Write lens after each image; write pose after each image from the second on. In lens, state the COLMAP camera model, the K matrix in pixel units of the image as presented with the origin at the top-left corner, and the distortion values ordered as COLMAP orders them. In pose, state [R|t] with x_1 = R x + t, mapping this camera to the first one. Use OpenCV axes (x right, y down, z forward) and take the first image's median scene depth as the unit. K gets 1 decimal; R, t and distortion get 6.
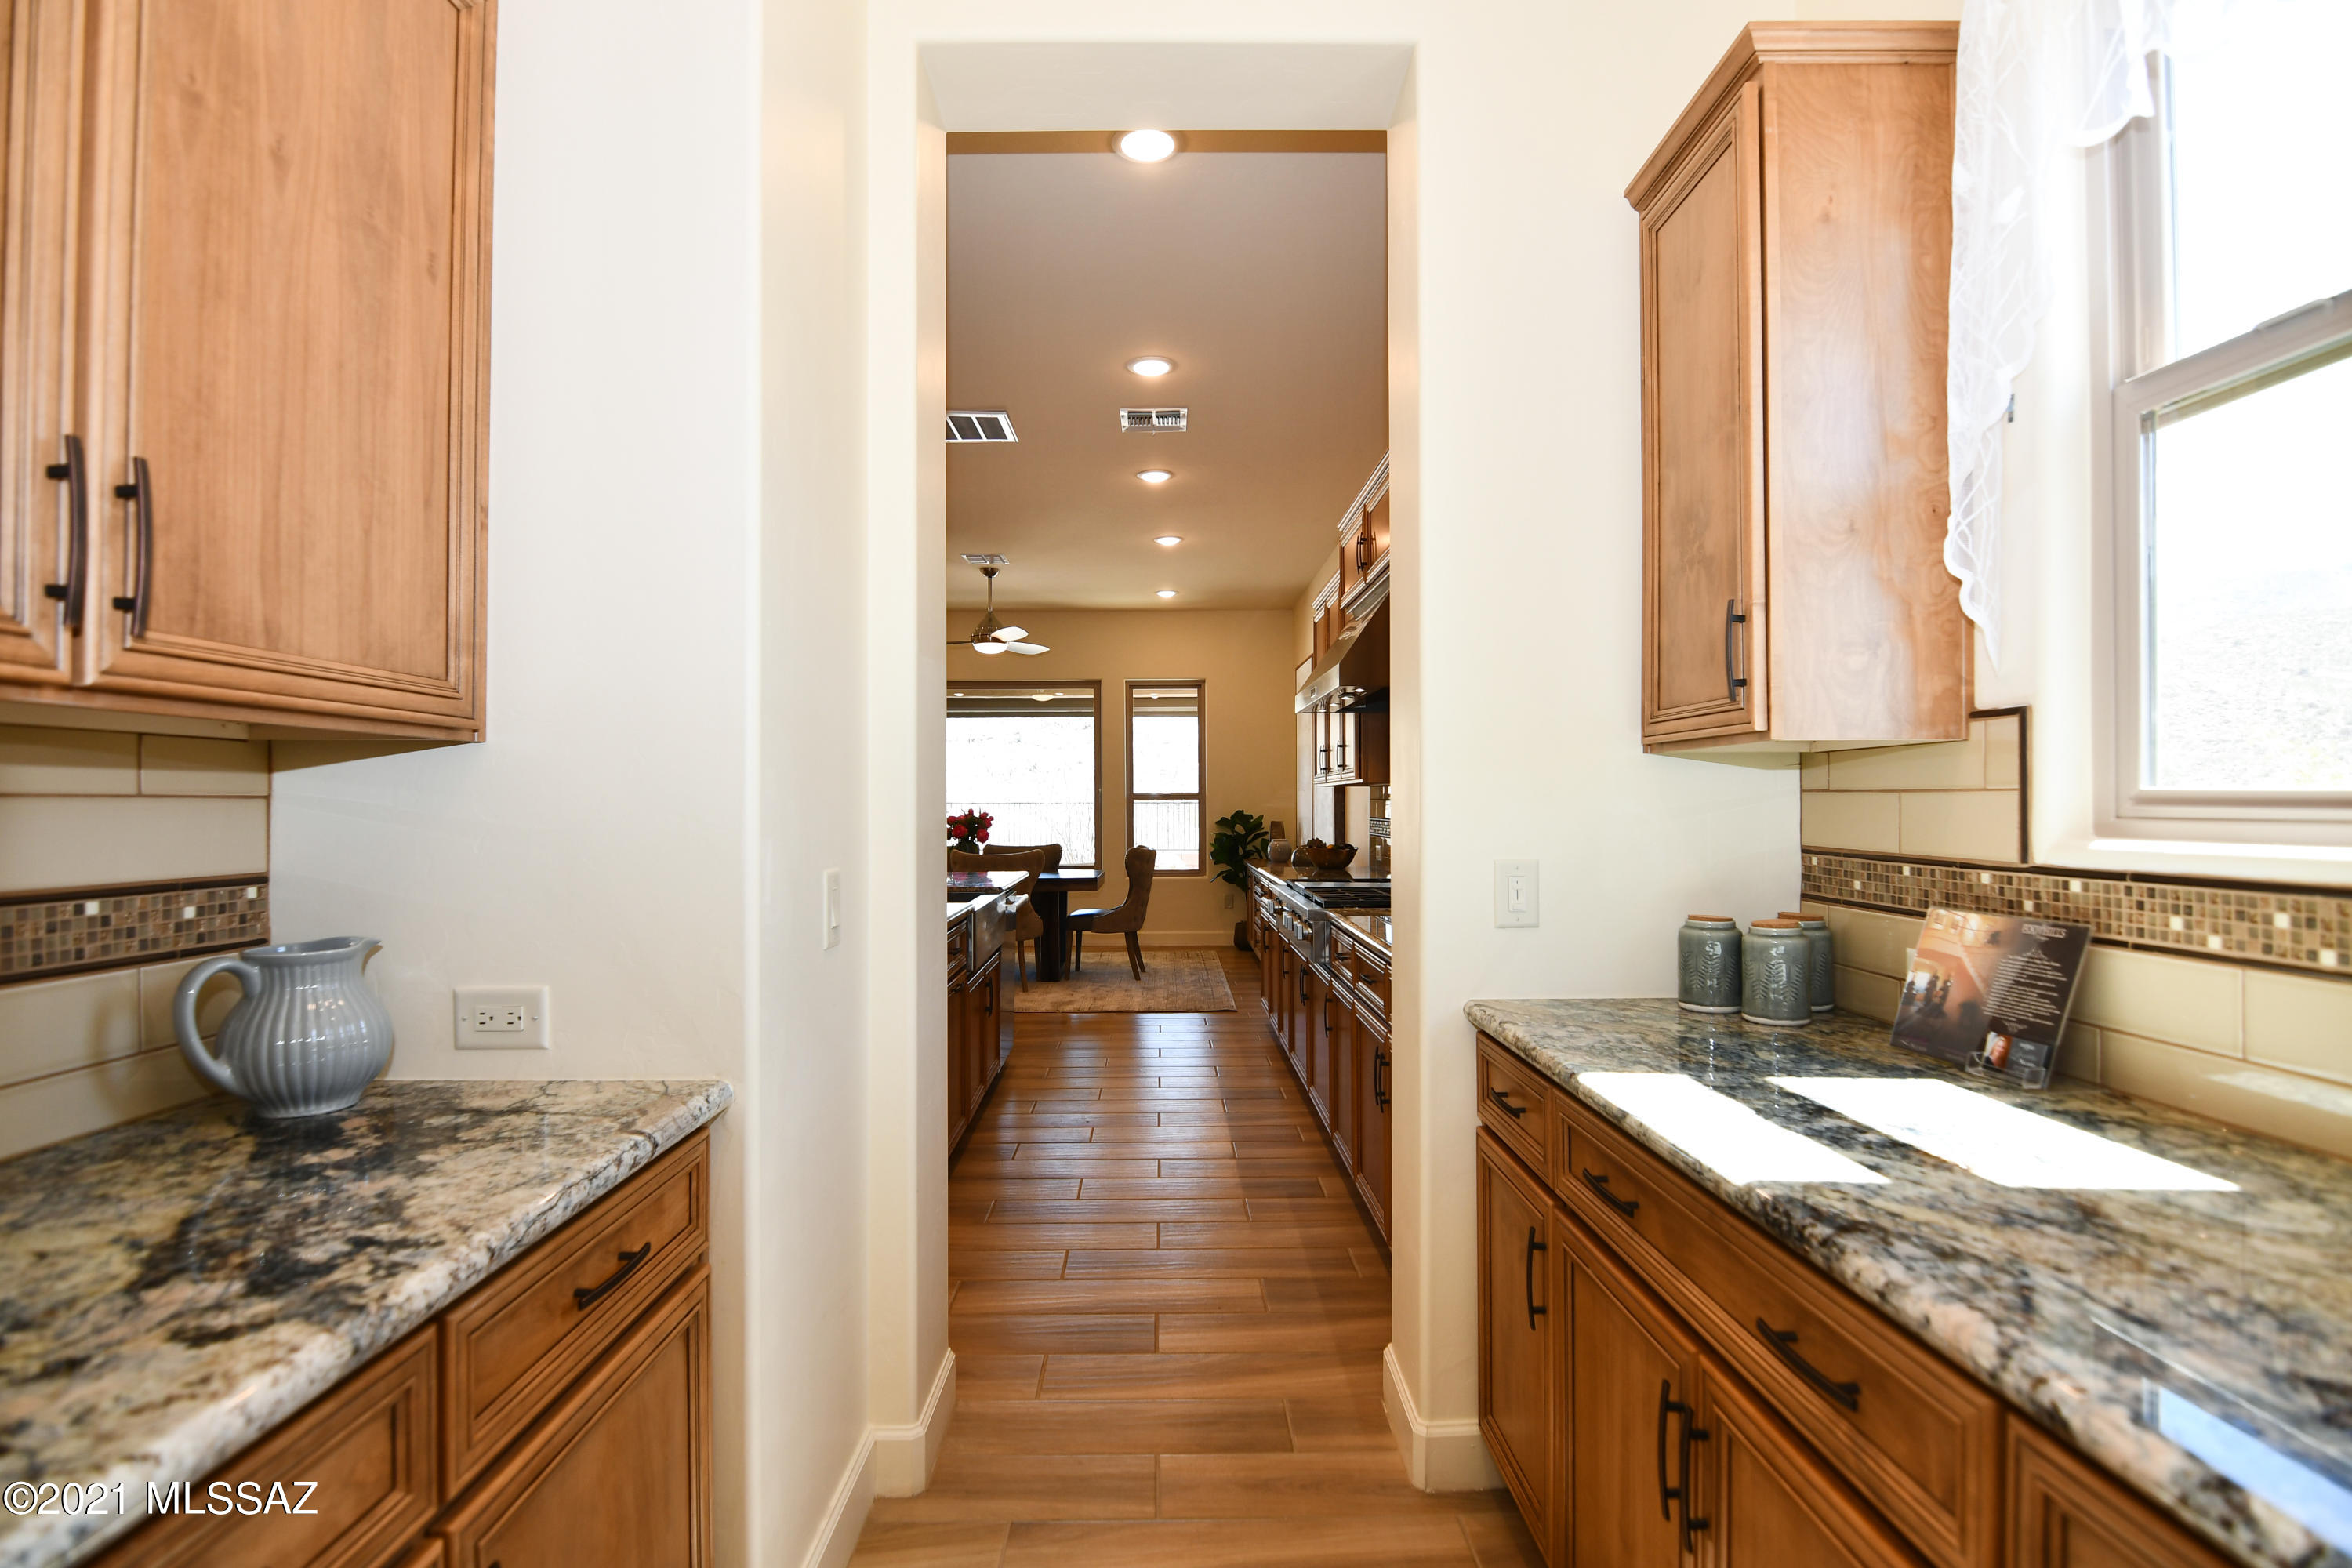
lens RADIAL K [[1135.1, 0, 1170.5], [0, 1135.1, 798.3], [0, 0, 1]] dist [-0.005636, -0.010337]
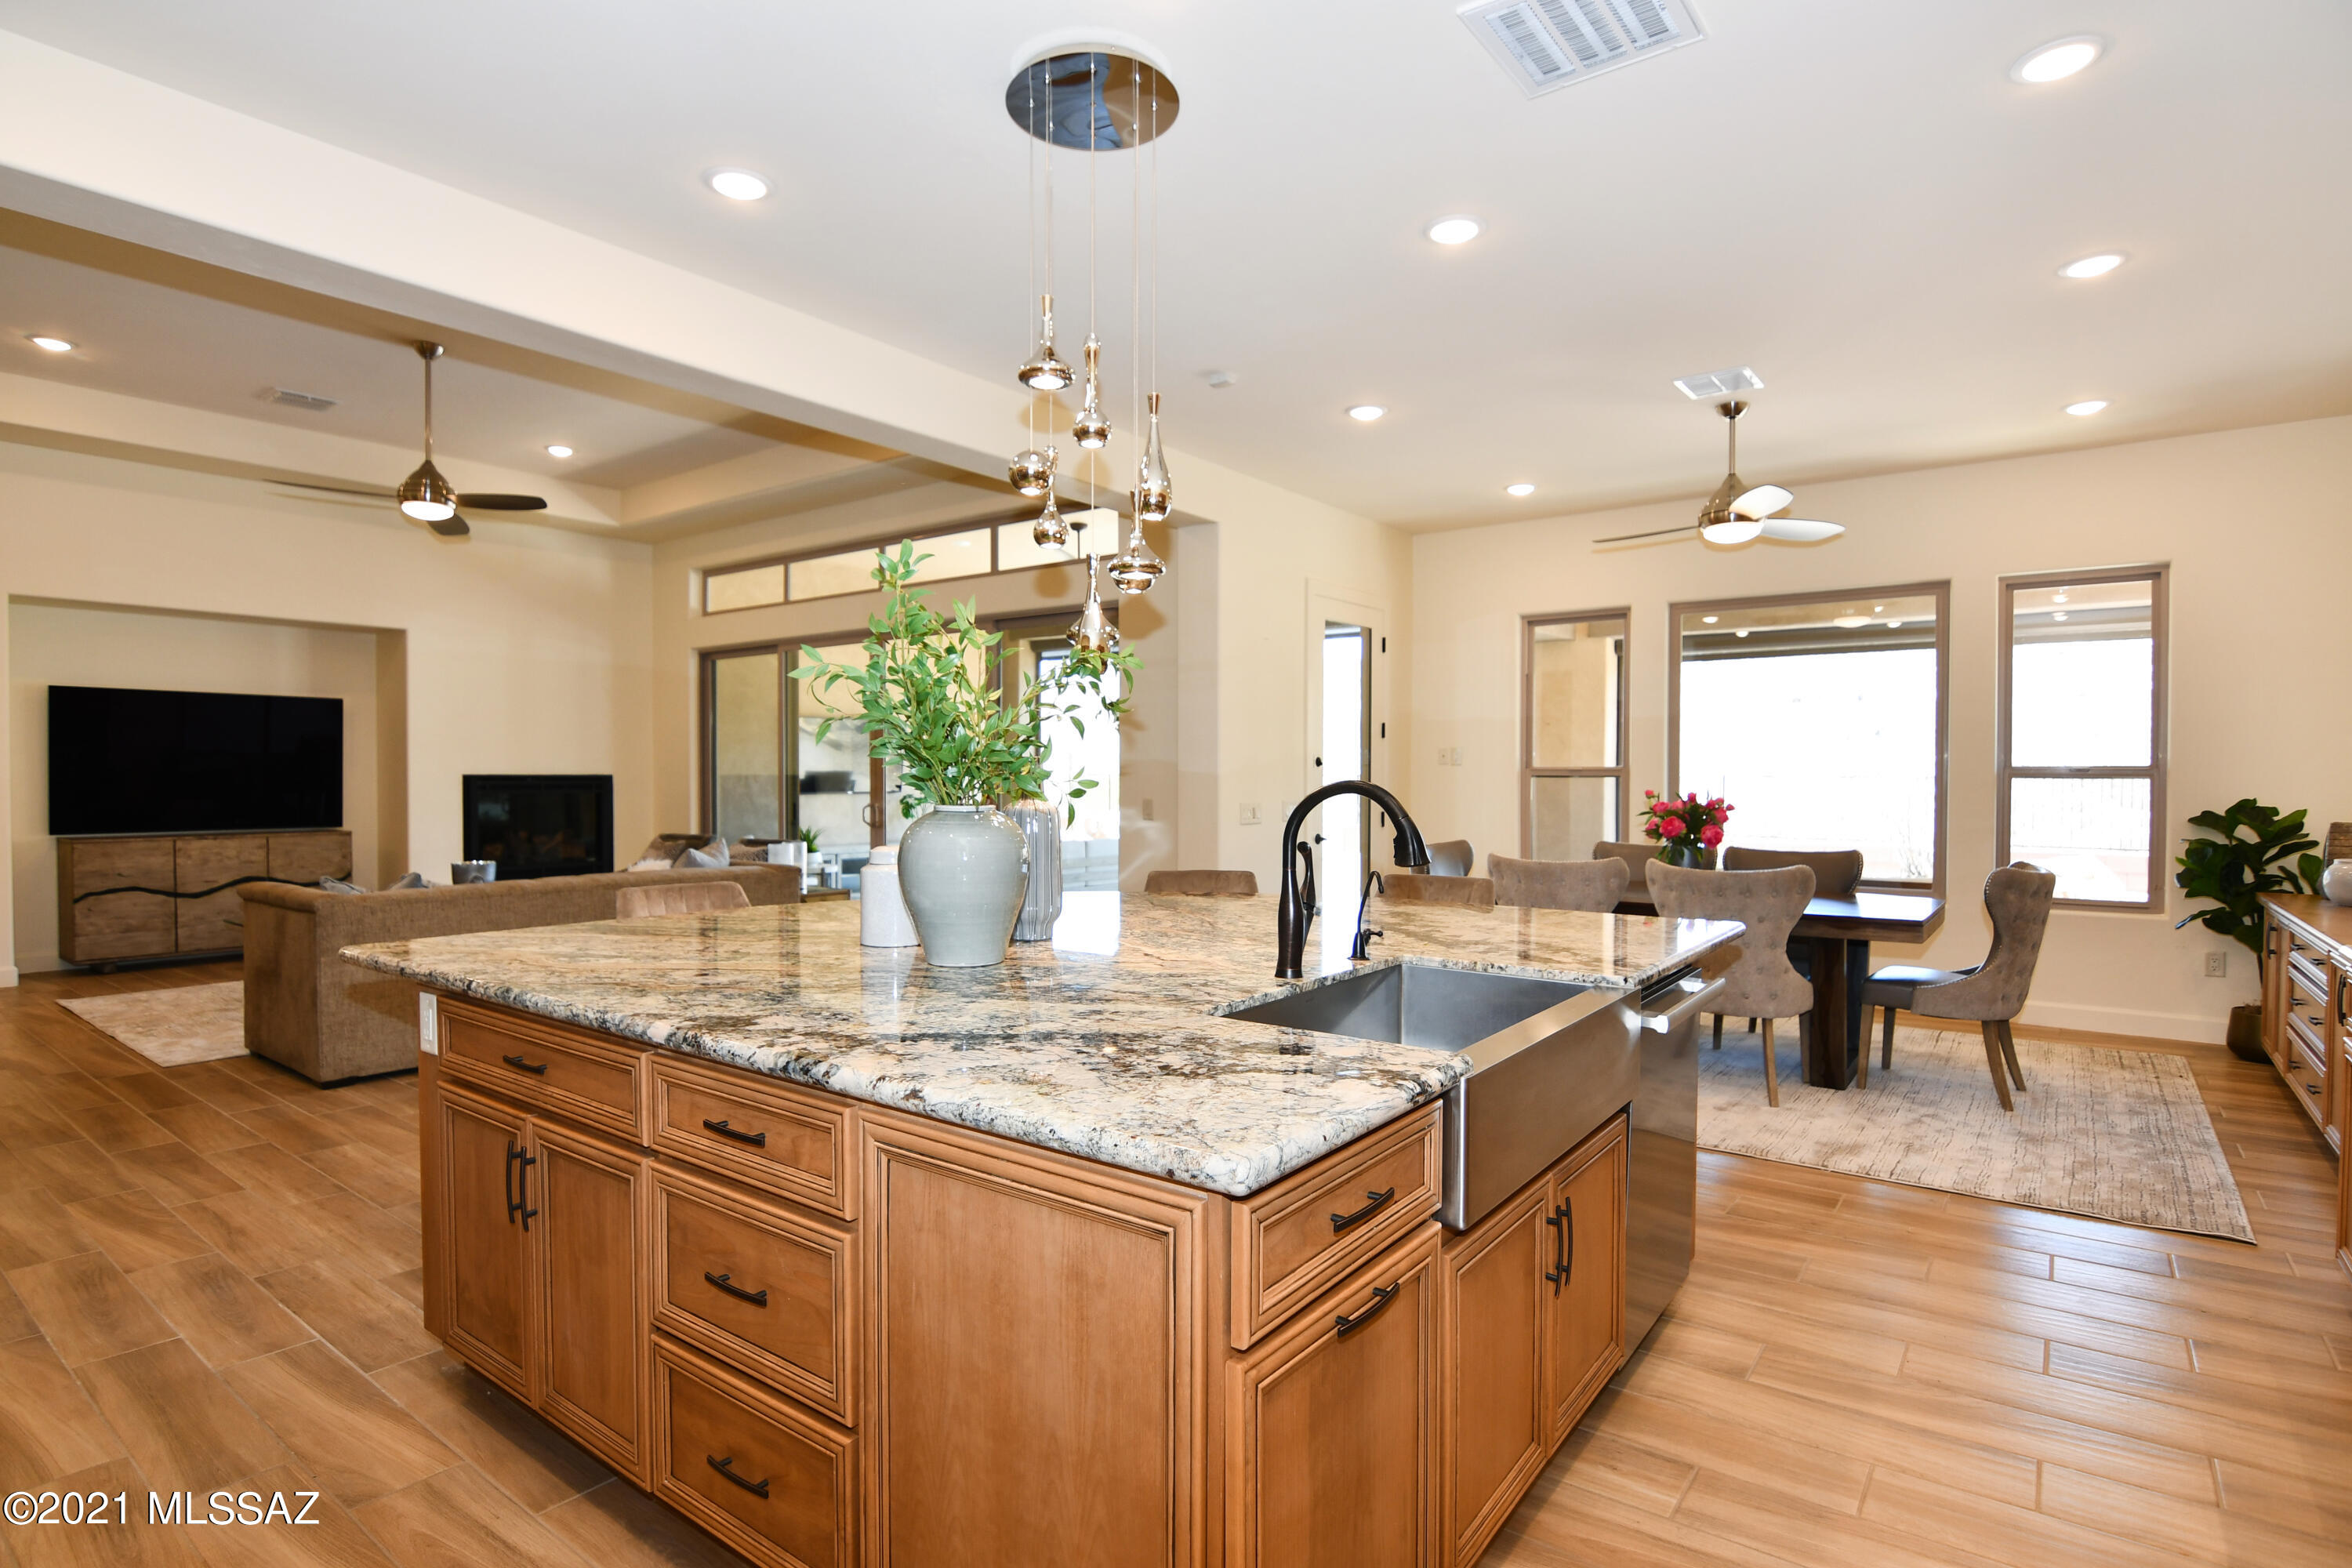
lens RADIAL K [[1193.3, 0, 1176.0], [0, 1193.3, 784.0], [0, 0, 1]] dist [-0.015311, -0.000252]
pose [[0.791039, 0.016026, -0.611555, 0.000328], [-0.004995, 0.999793, 0.019739, -0.005799], [0.611745, -0.012560, 0.790955, 0.269219]]
